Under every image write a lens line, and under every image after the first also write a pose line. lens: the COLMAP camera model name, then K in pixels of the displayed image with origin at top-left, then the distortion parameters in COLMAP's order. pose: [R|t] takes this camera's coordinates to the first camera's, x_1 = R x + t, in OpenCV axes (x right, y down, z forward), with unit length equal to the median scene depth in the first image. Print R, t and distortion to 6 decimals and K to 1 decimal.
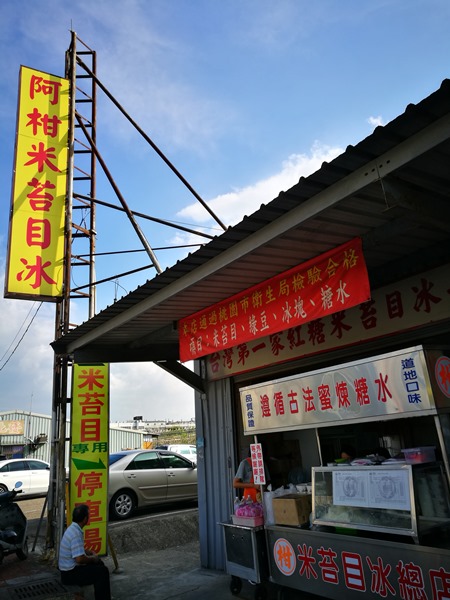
lens RADIAL K [[529.3, 0, 225.0], [0, 529.3, 300.0], [0, 0, 1]] dist [-0.016504, 0.110861]
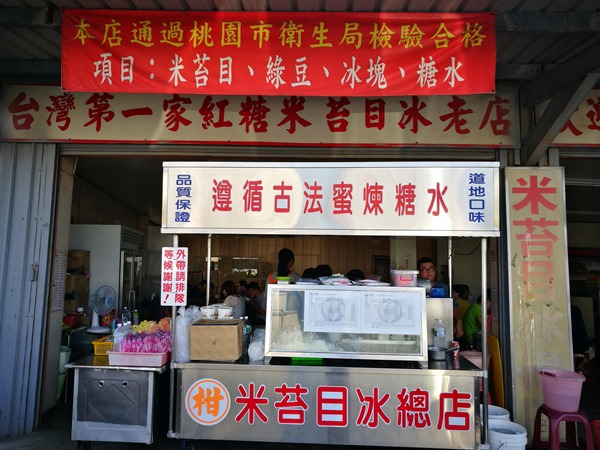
lens RADIAL K [[480.2, 0, 300.0], [0, 480.2, 225.0], [0, 0, 1]] dist [0.028581, 0.001596]
pose [[0.589061, 0.144905, 0.794990, -0.372821], [-0.272991, 0.961638, 0.026997, 0.203816], [-0.760581, -0.232928, 0.606021, 0.570688]]
